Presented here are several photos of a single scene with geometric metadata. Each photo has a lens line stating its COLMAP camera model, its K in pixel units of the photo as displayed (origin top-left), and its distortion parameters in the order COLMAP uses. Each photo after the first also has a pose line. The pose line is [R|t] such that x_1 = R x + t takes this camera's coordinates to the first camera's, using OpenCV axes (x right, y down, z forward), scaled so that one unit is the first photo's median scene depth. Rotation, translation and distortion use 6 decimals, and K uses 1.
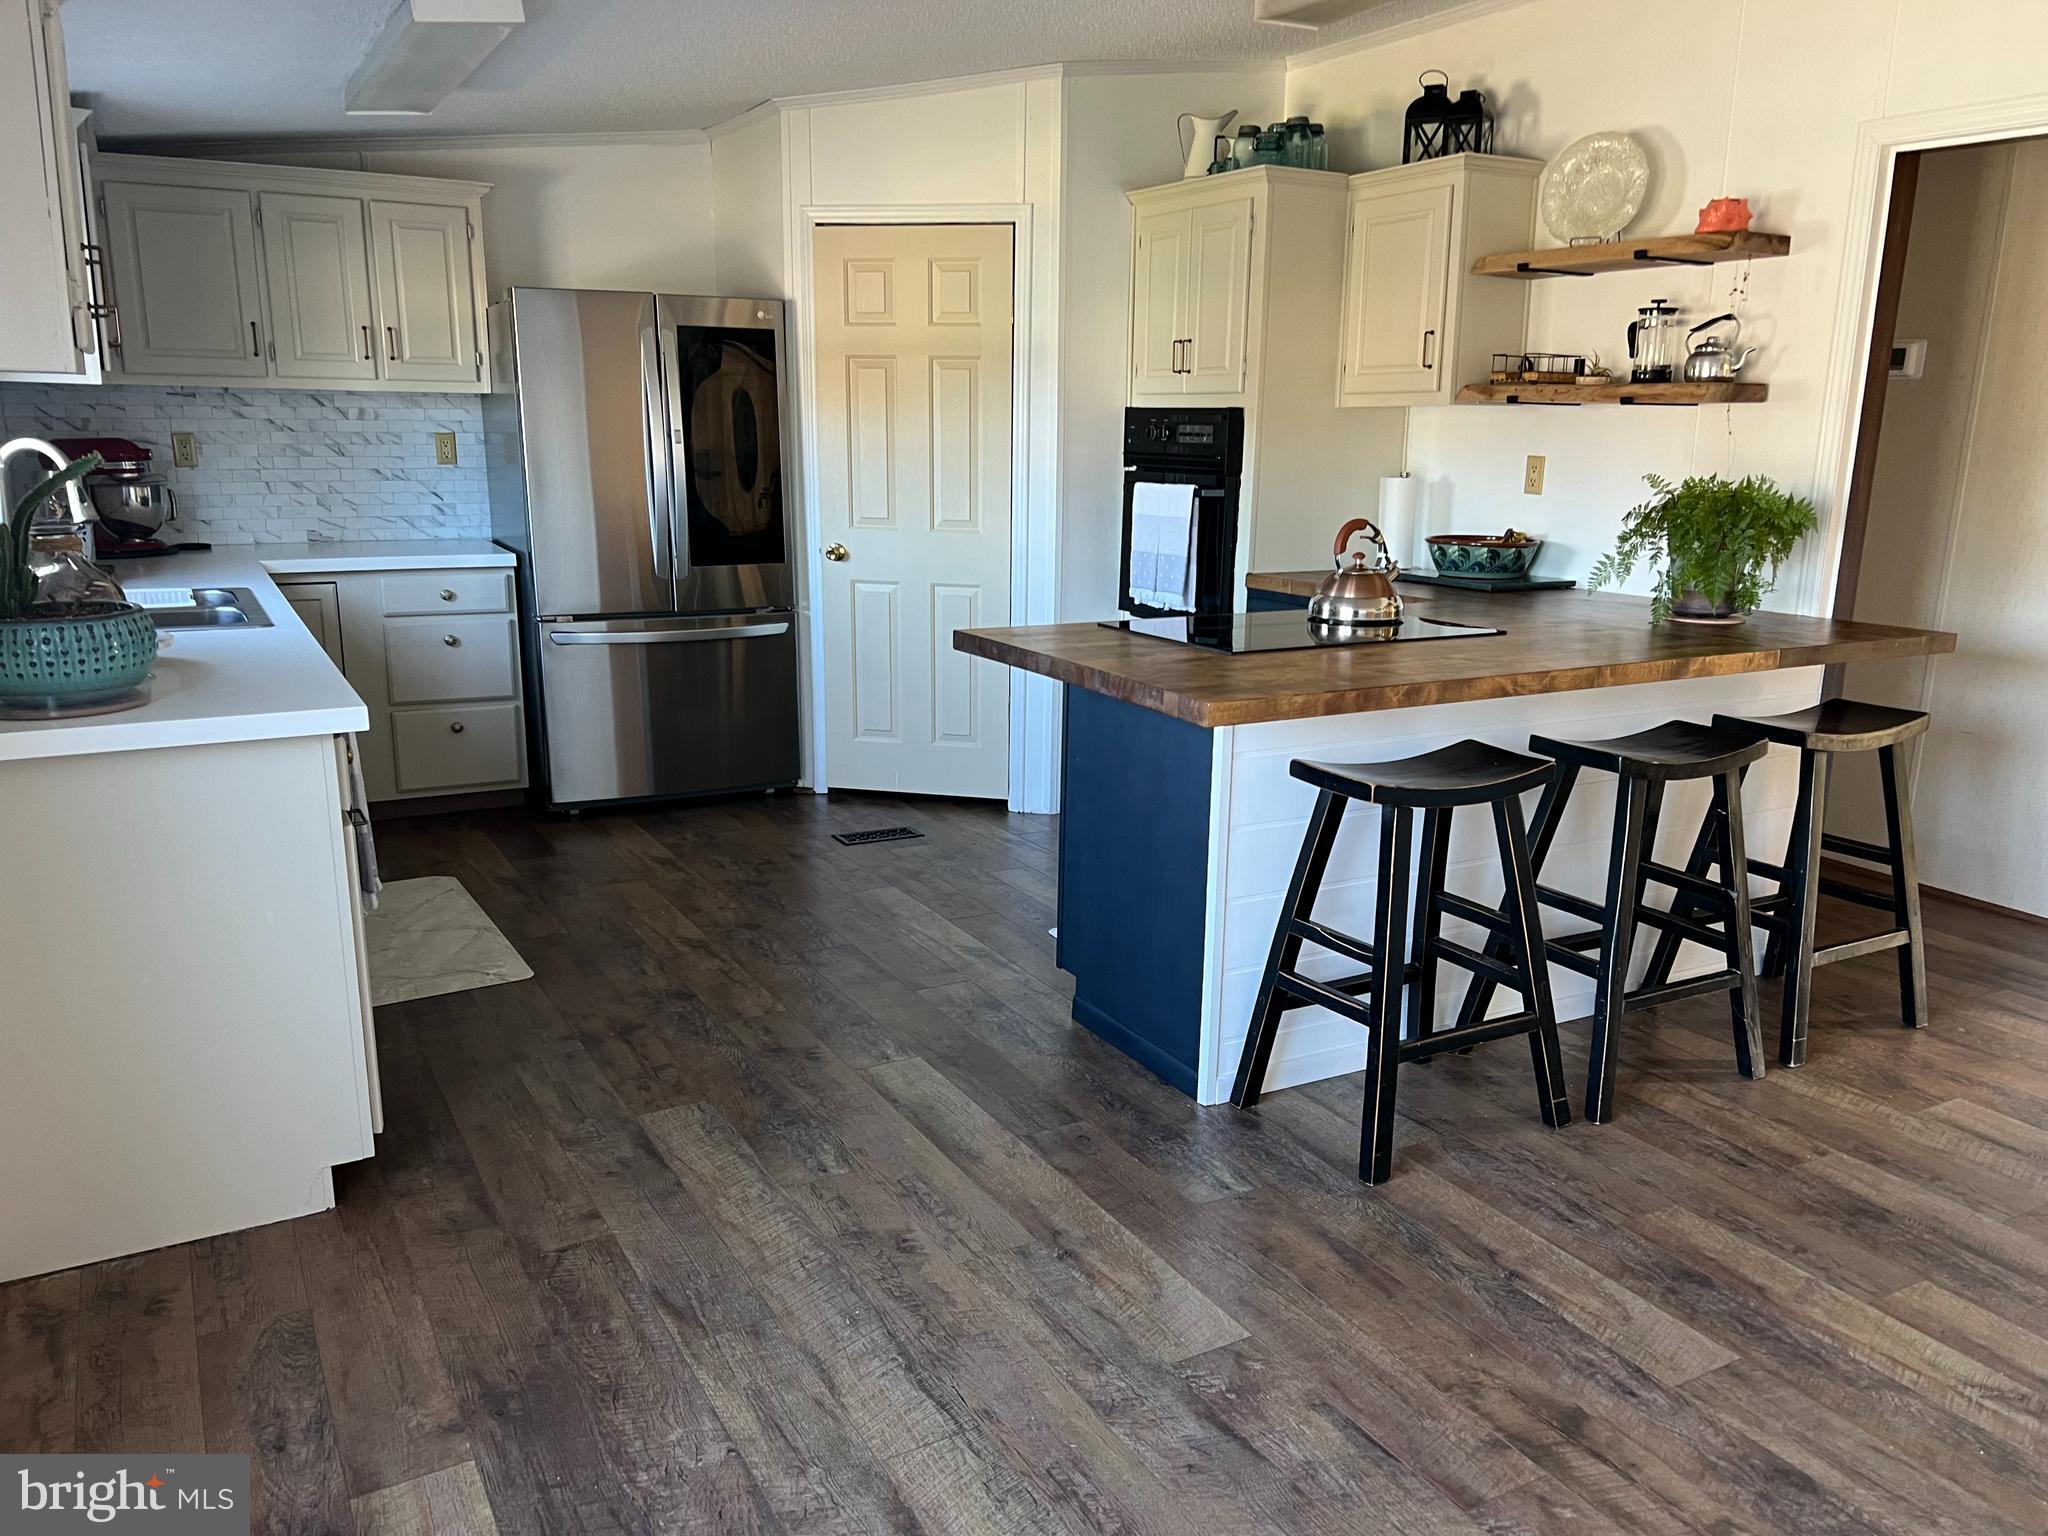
lens RADIAL K [[1555.3, 0, 1052.2], [0, 1555.3, 742.4], [0, 0, 1]] dist [0.064515, -0.065799]
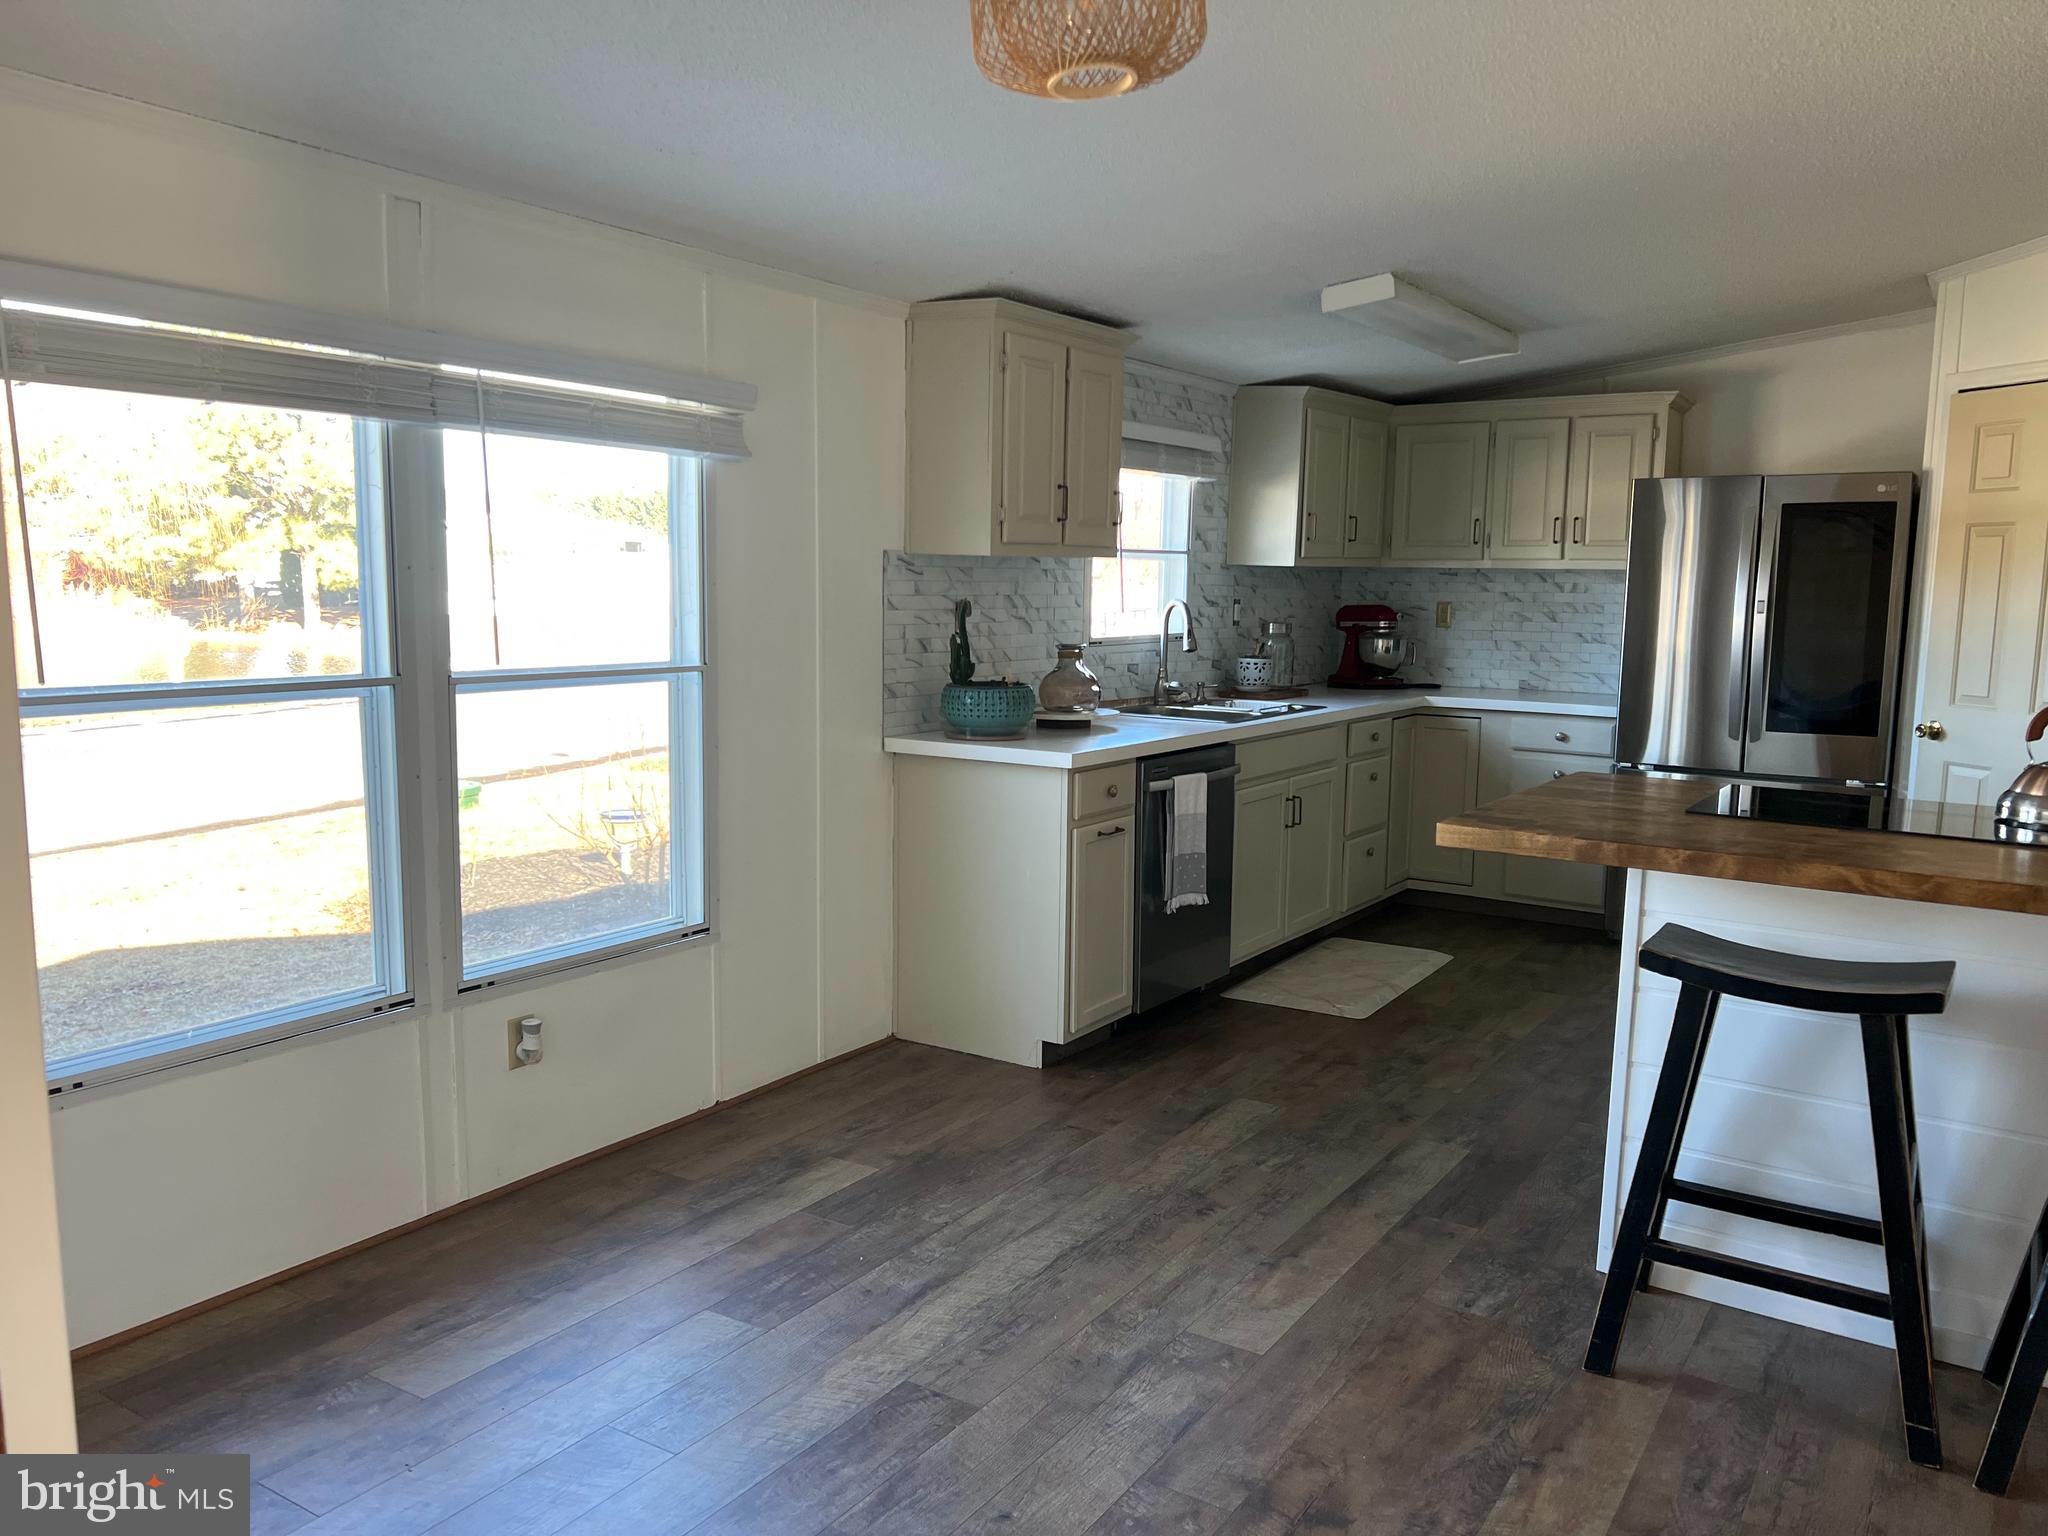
lens RADIAL K [[1555.3, 0, 1052.2], [0, 1555.3, 742.4], [0, 0, 1]] dist [0.064515, -0.065799]
pose [[0.455390, 0.088345, -0.885898, 0.700152], [-0.192388, 0.981318, -0.001035, -0.021254], [0.869256, 0.170907, 0.463880, 0.173314]]
